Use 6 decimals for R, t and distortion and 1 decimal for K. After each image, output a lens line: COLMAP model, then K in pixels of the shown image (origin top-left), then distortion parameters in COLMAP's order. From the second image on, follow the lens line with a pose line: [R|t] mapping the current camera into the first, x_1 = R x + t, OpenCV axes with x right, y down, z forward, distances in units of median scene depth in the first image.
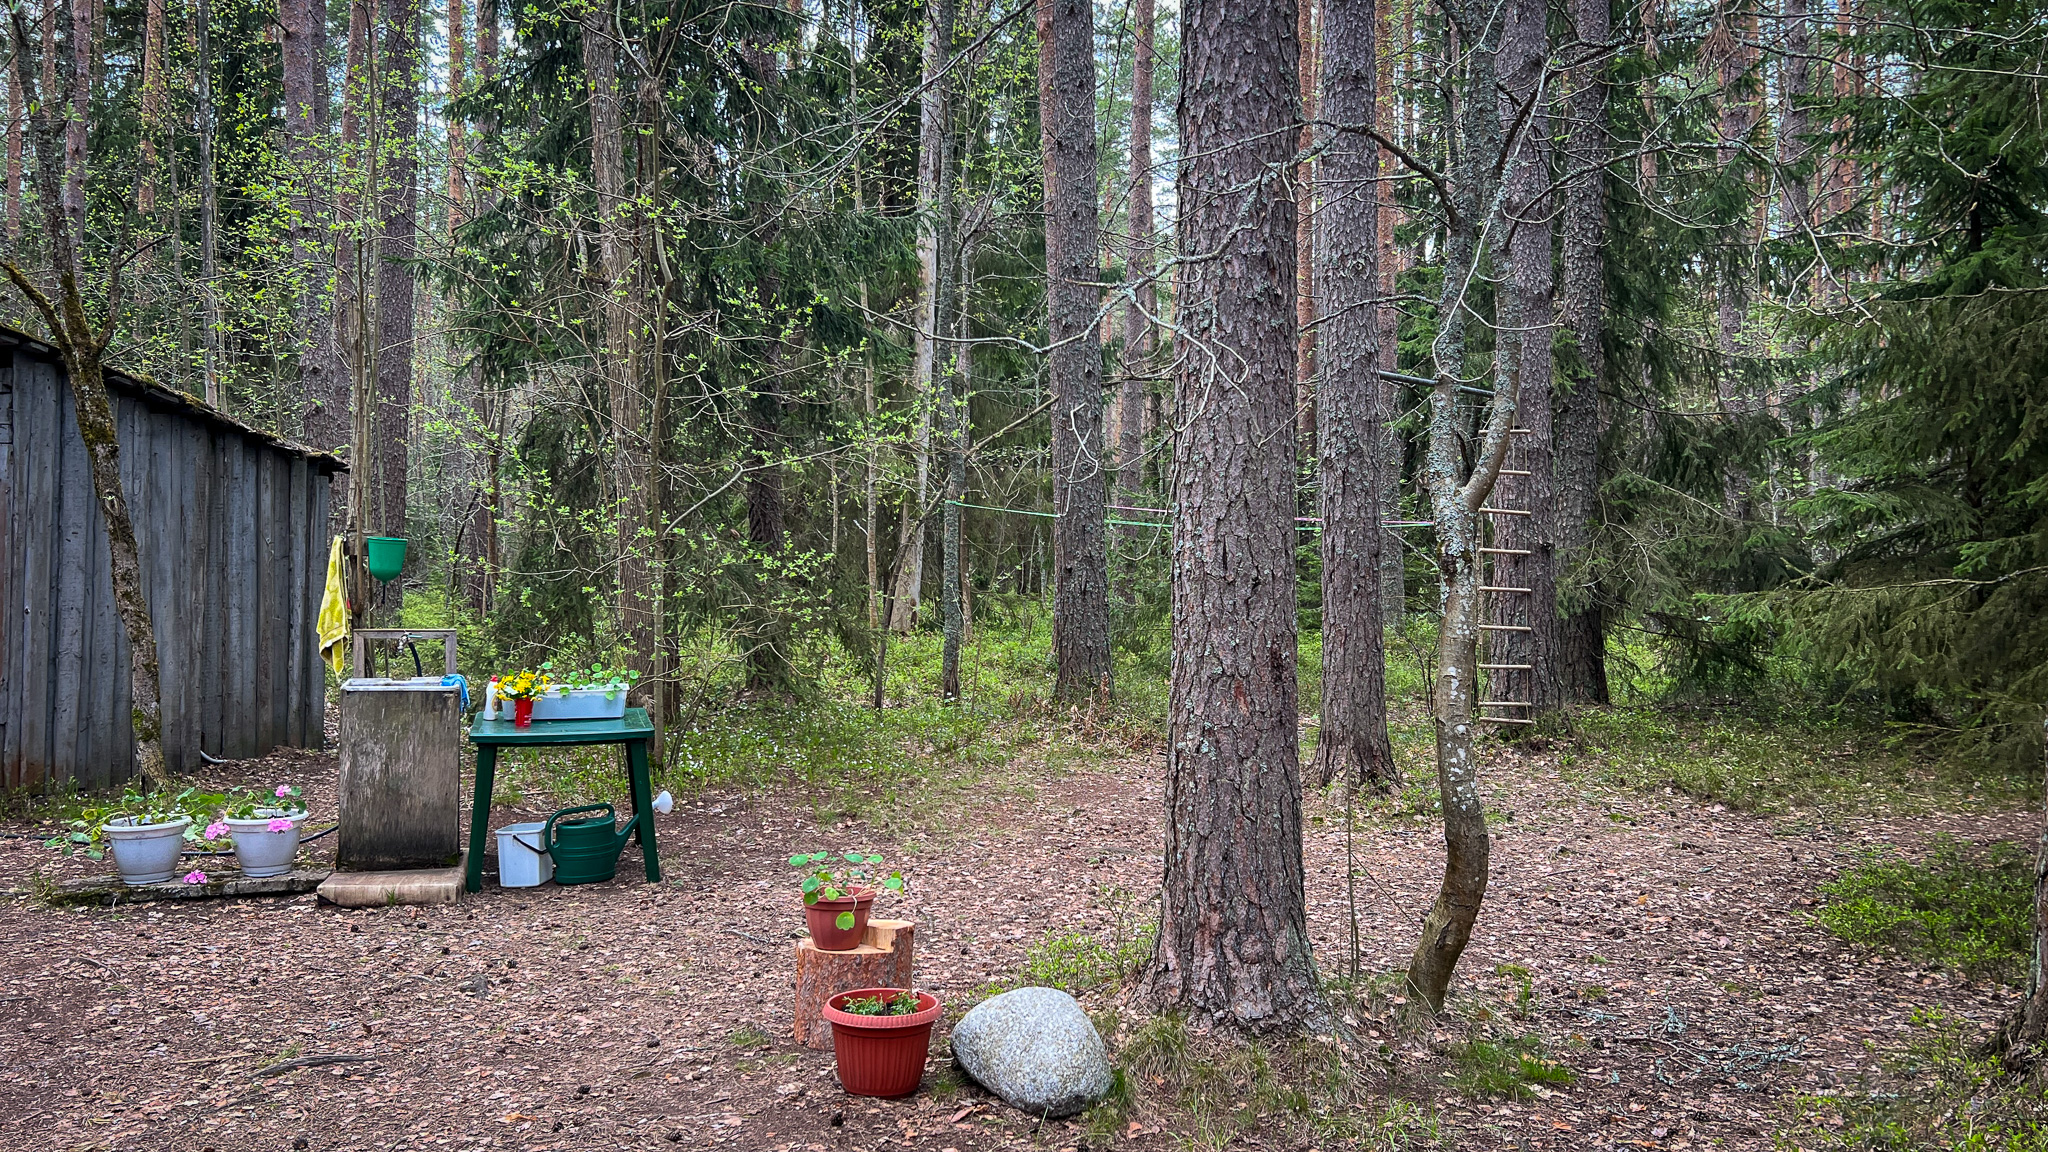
lens RADIAL K [[1572.7, 0, 1034.2], [0, 1572.7, 583.9], [0, 0, 1]] dist [0.070845, -0.070825]
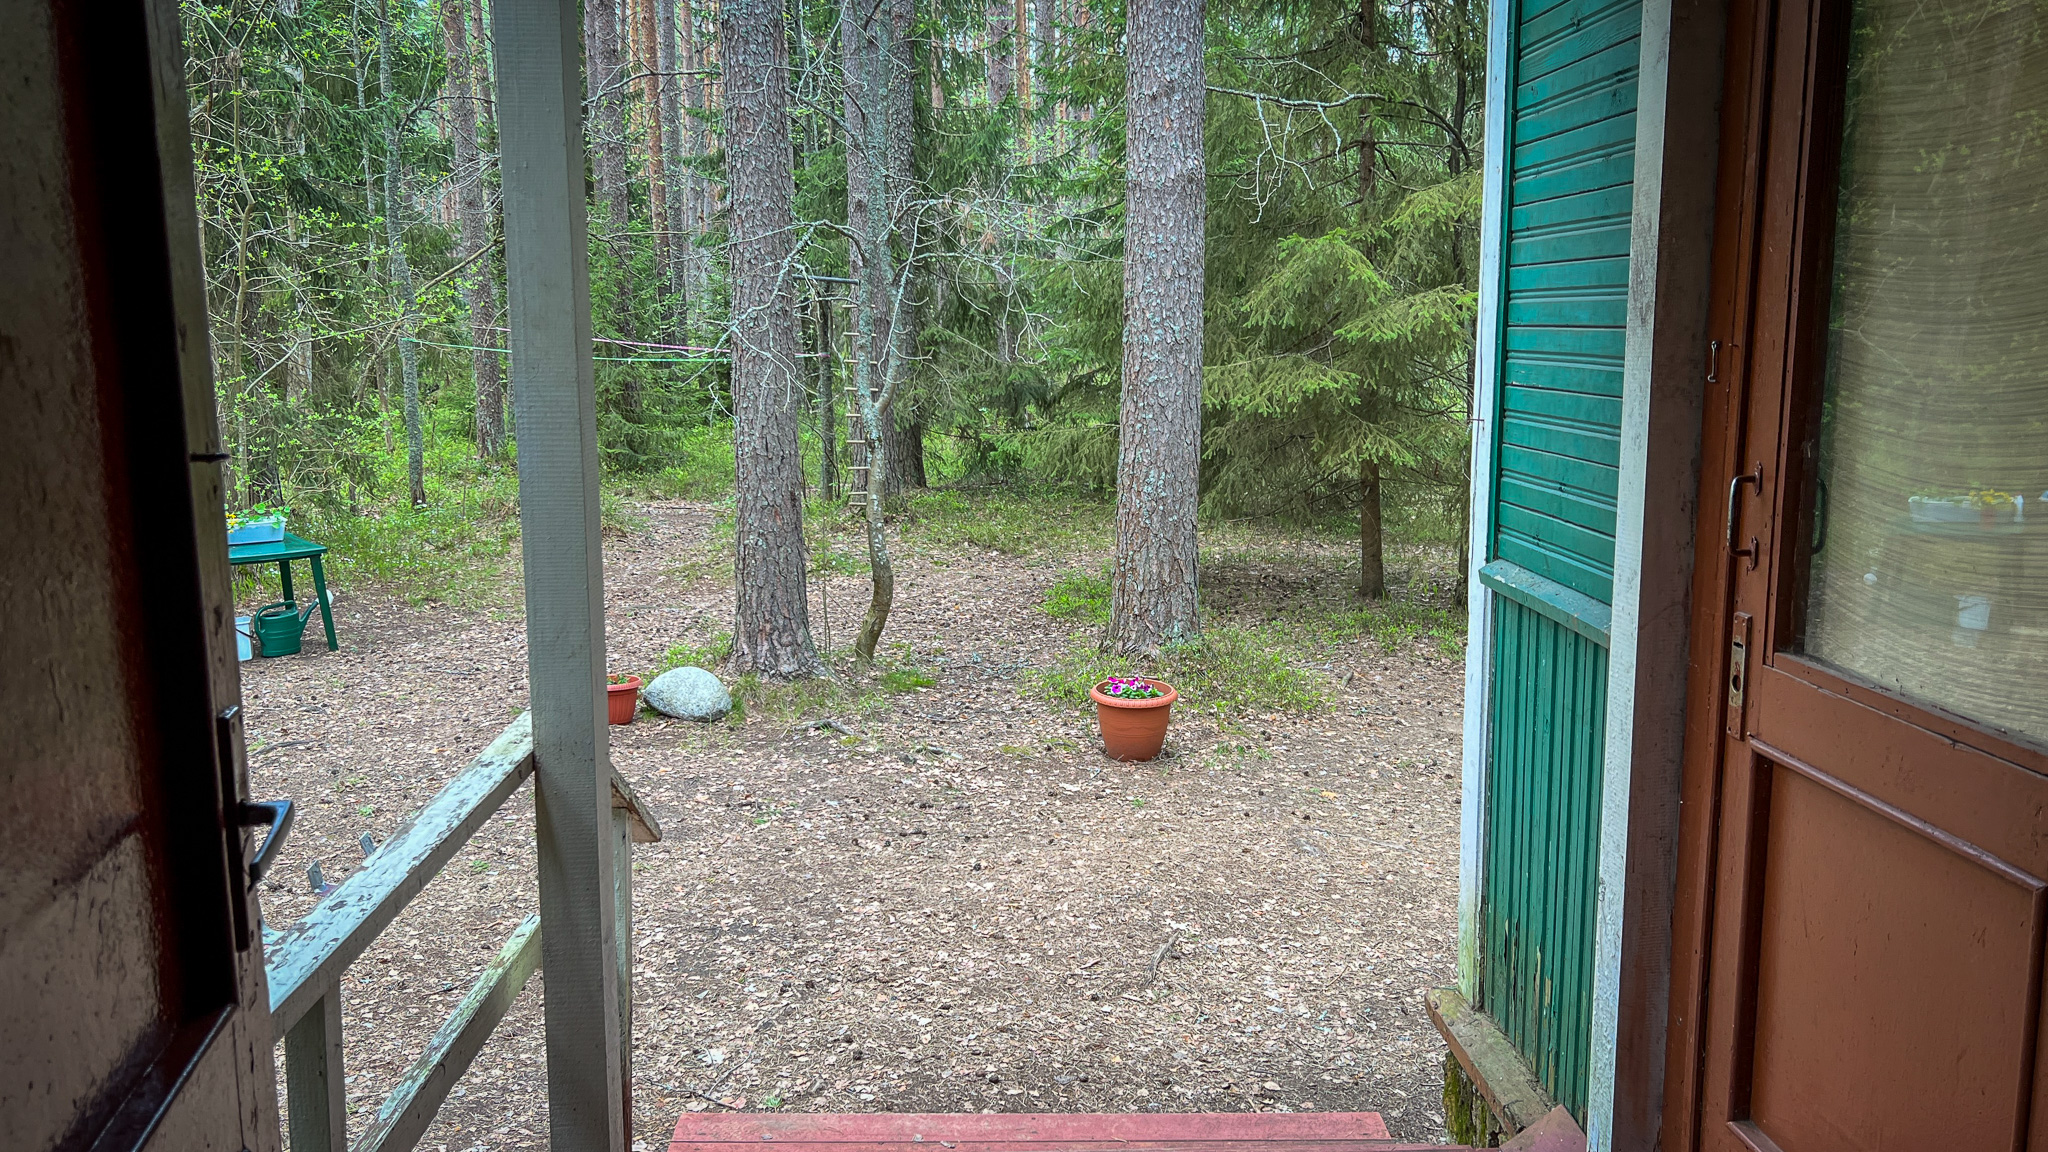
lens RADIAL K [[1572.7, 0, 1034.2], [0, 1572.7, 583.9], [0, 0, 1]] dist [0.070845, -0.070825]
pose [[0.907881, -0.072442, 0.412921, -0.251474], [0.010392, 0.988543, 0.150580, -0.087666], [-0.419098, -0.132418, 0.898233, -0.586165]]
